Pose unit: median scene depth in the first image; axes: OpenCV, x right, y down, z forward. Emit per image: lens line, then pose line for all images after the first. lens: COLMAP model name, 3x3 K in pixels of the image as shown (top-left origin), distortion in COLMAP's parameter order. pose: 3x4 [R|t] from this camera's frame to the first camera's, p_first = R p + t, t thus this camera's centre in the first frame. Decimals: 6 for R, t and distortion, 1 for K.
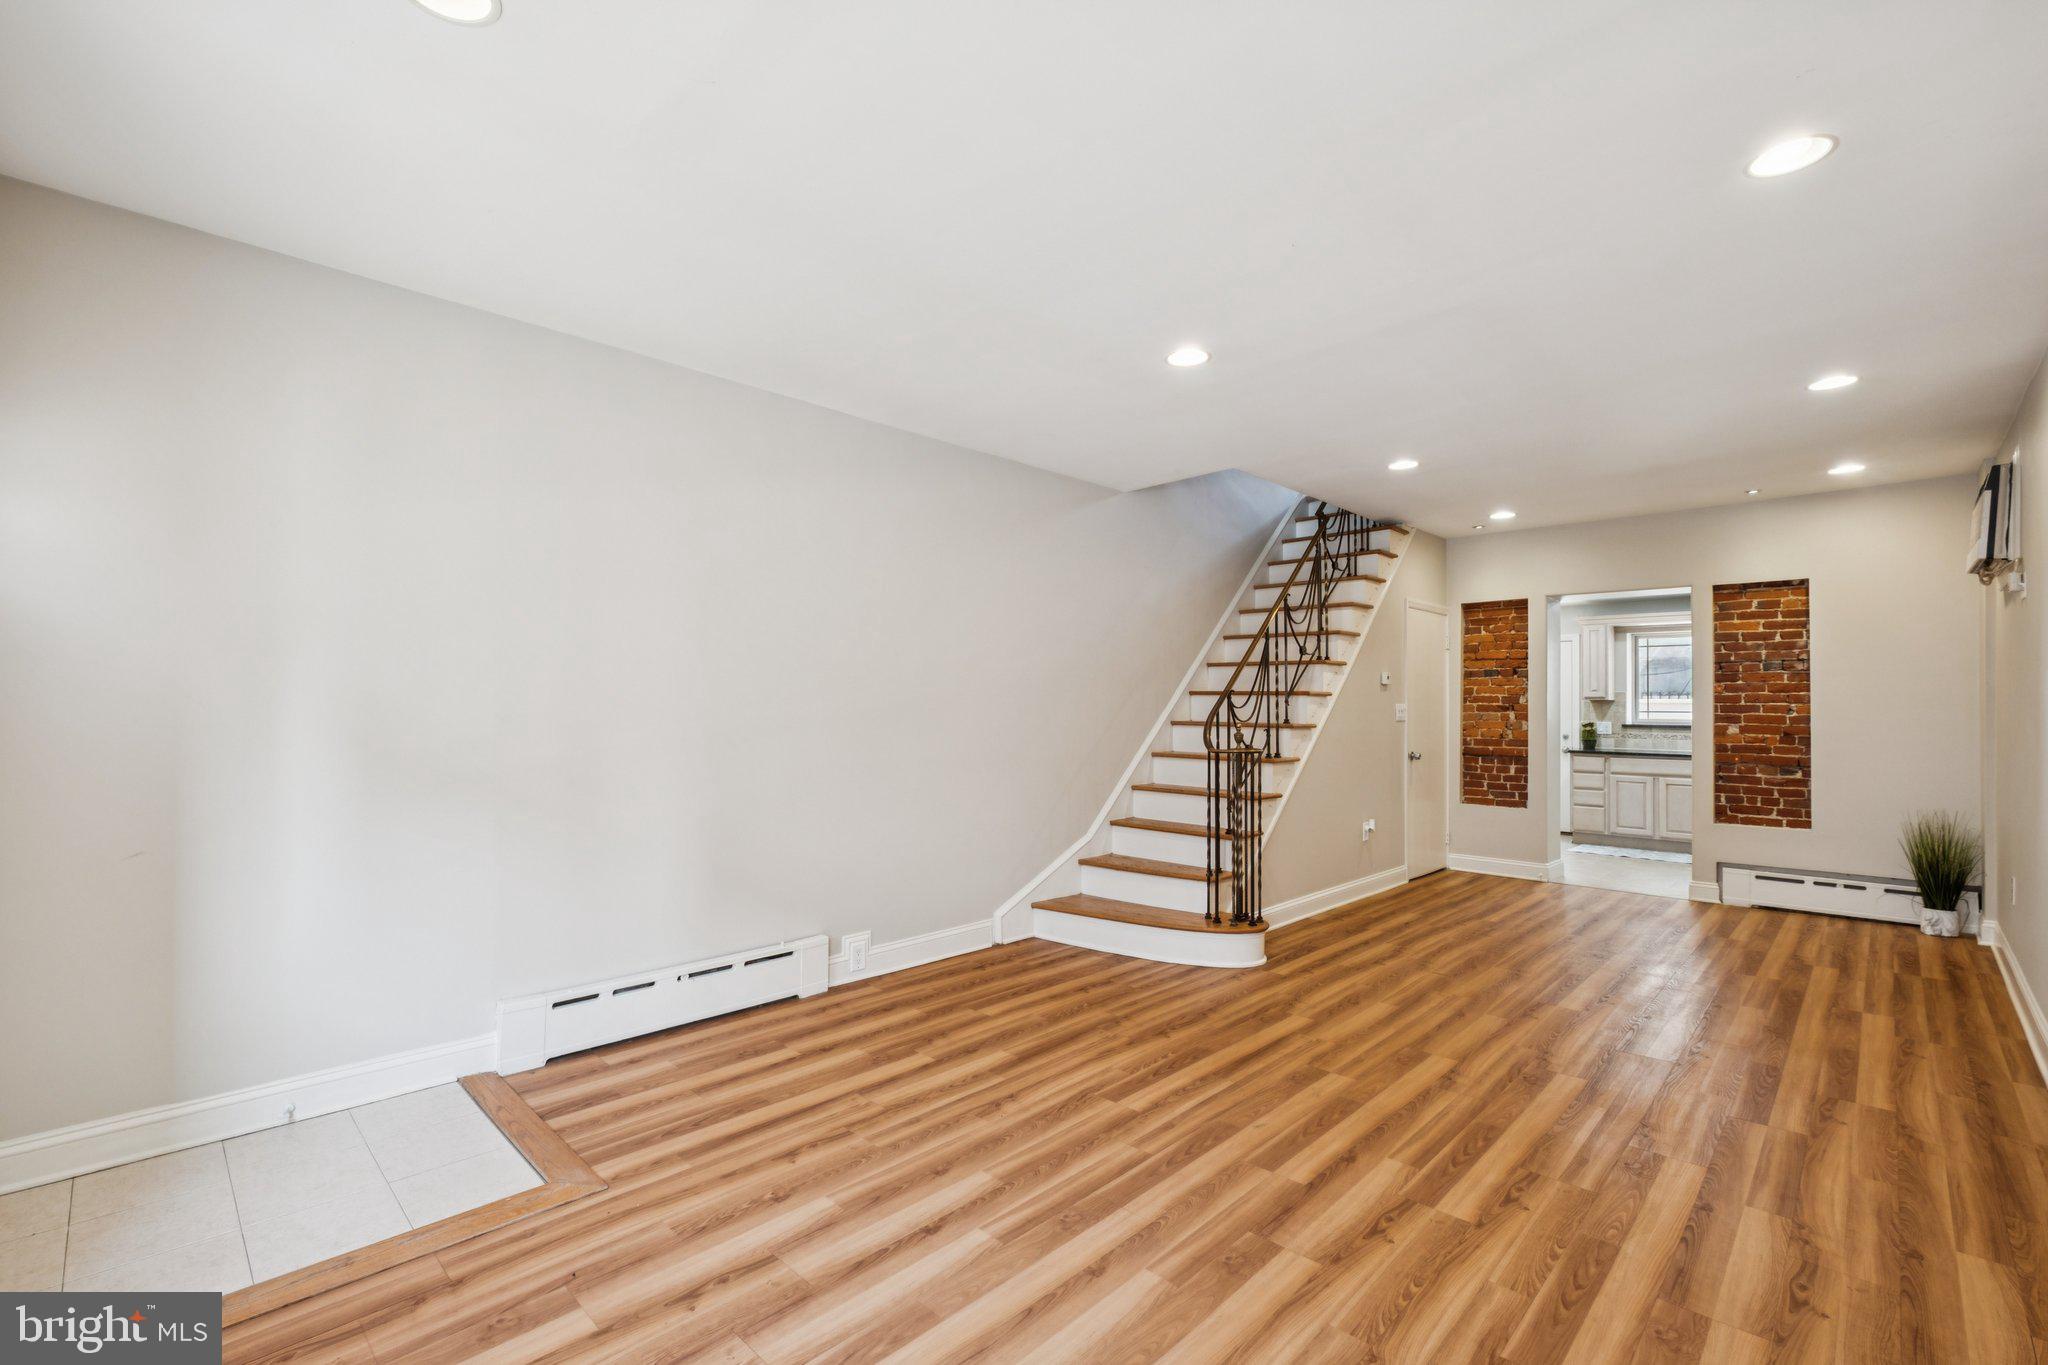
lens RADIAL K [[898.1, 0, 1004.2], [0, 898.1, 696.2], [0, 0, 1]] dist [-0.003976, -0.000034]
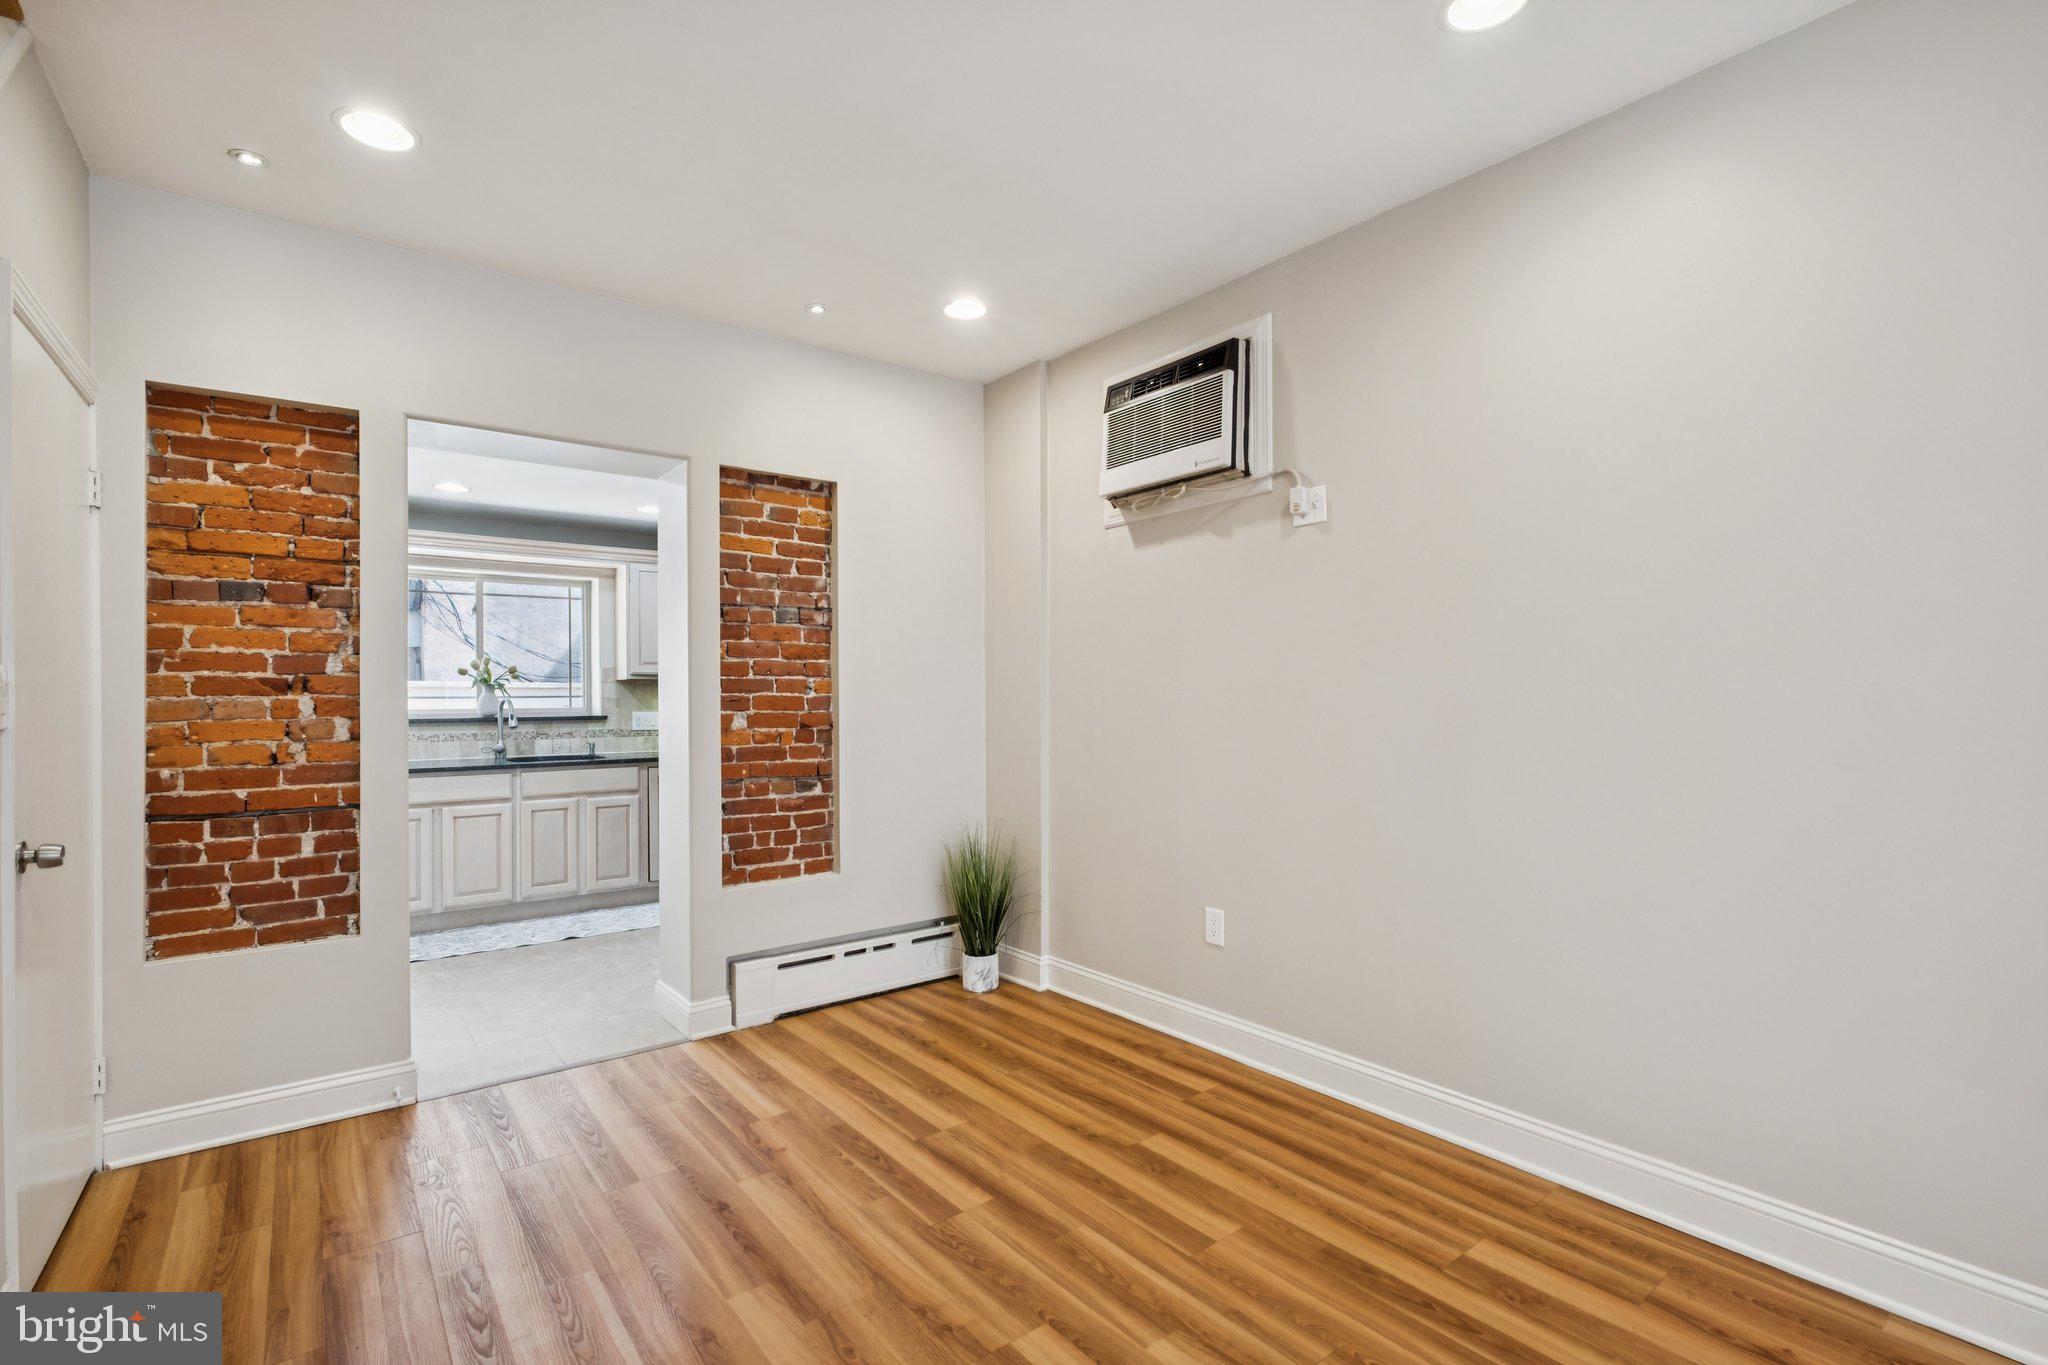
lens RADIAL K [[935.4, 0, 1011.0], [0, 935.4, 698.5], [0, 0, 1]] dist [-0.002534, 0.000129]
pose [[0.139286, -0.007020, 0.990227, 0.269754], [-0.004498, 0.999960, 0.007721, 0.018990], [-0.990242, -0.005529, 0.139249, 0.834520]]
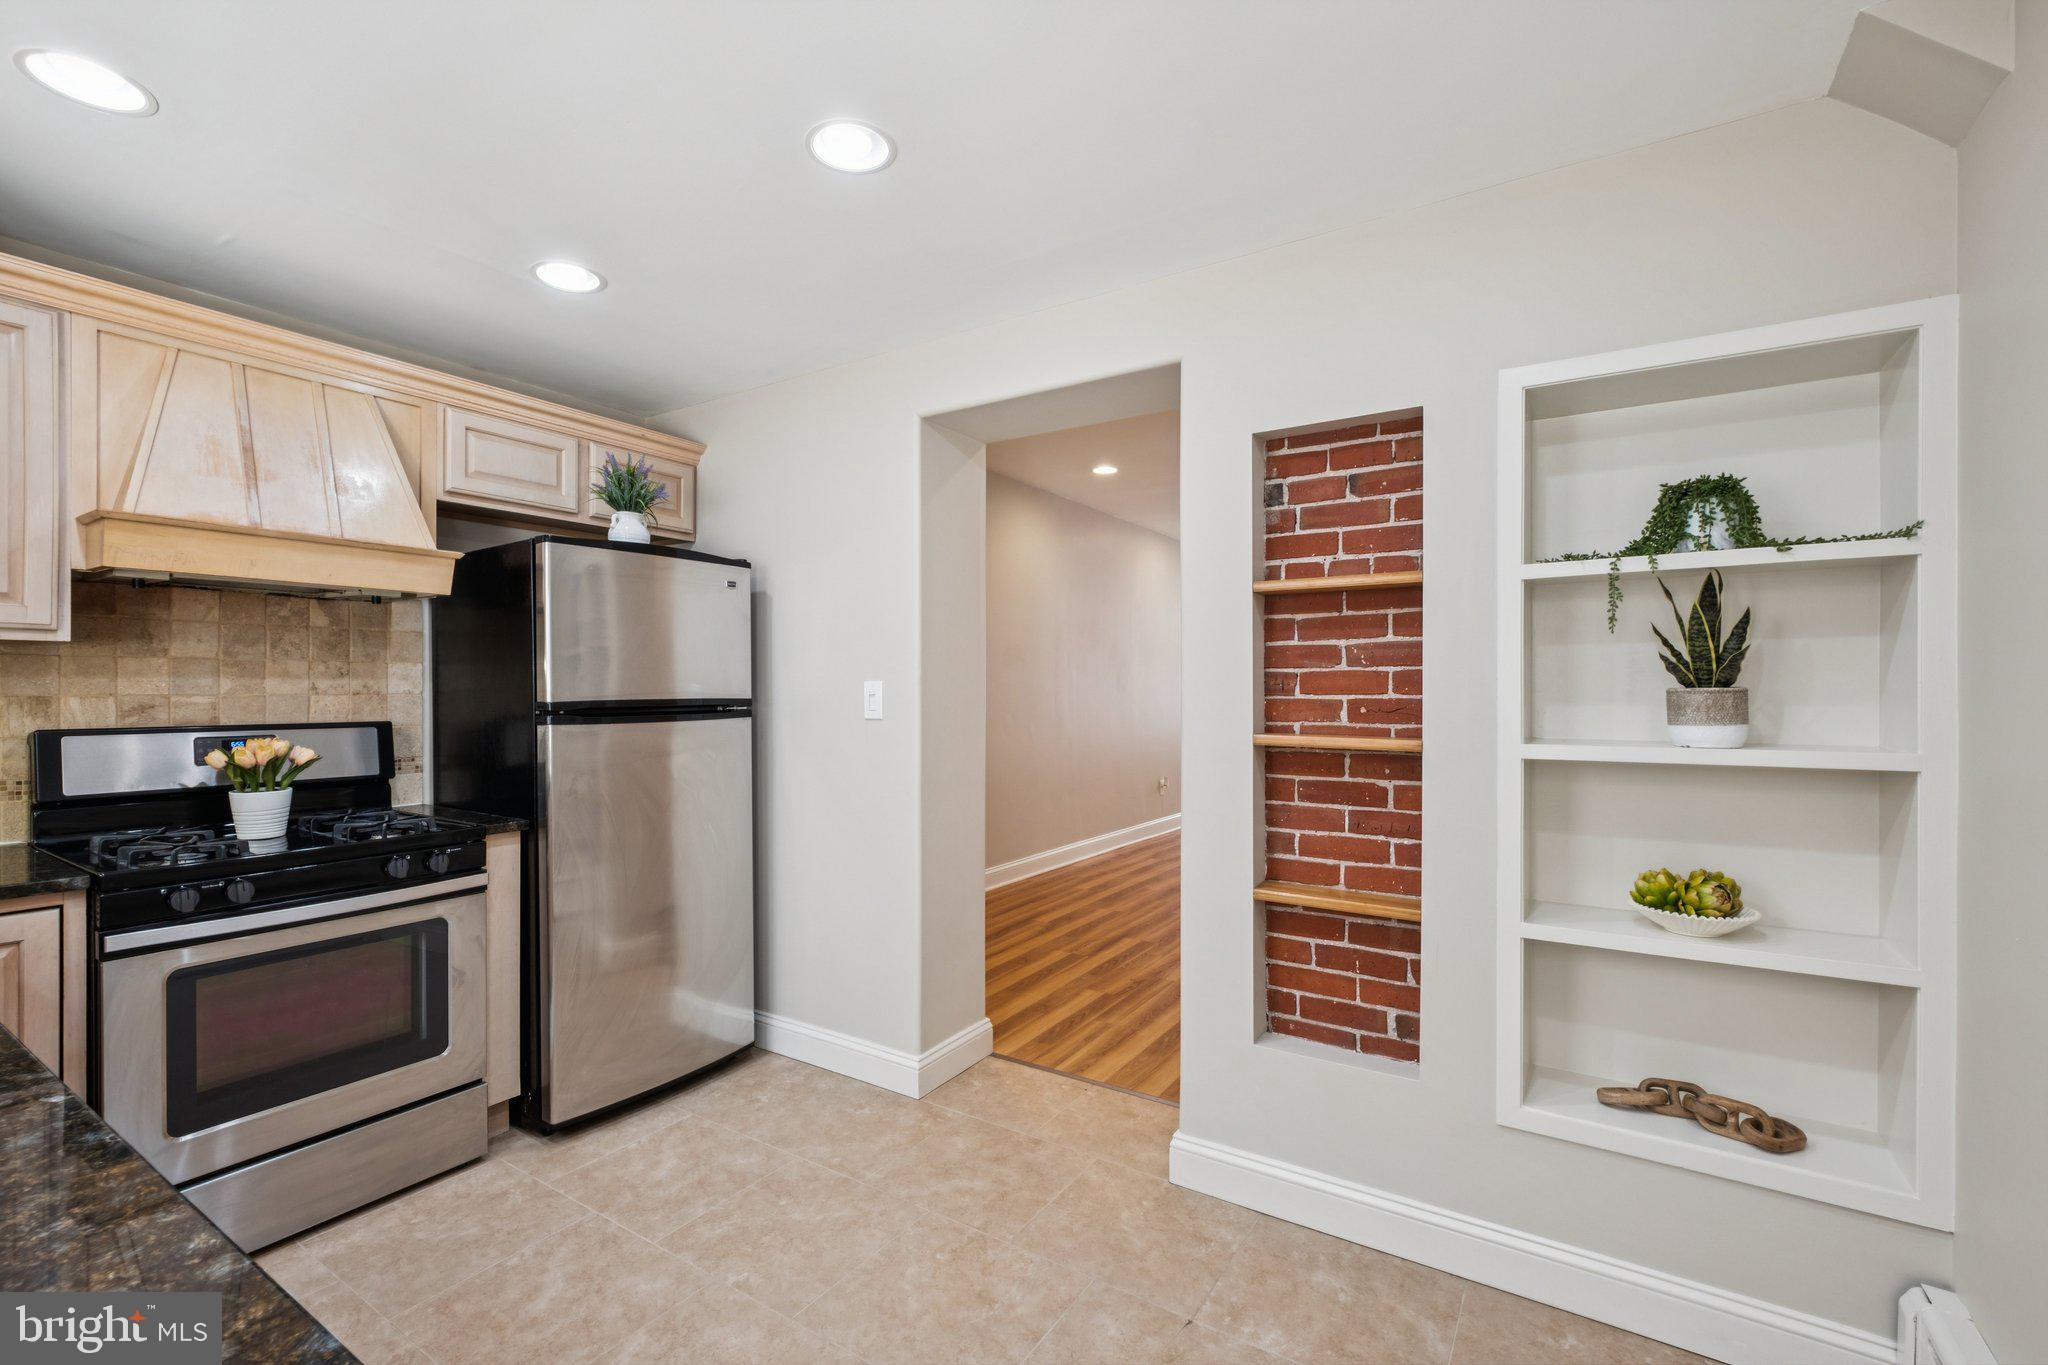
lens RADIAL K [[898.1, 0, 963.6], [0, 898.1, 699.5], [0, 0, 1]] dist [-0.003976, -0.000034]
pose [[-0.985749, 0.000621, -0.168222, 0.992030], [0.001142, 0.999995, -0.003004, 0.029540], [0.168219, -0.003154, -0.985745, 1.719489]]
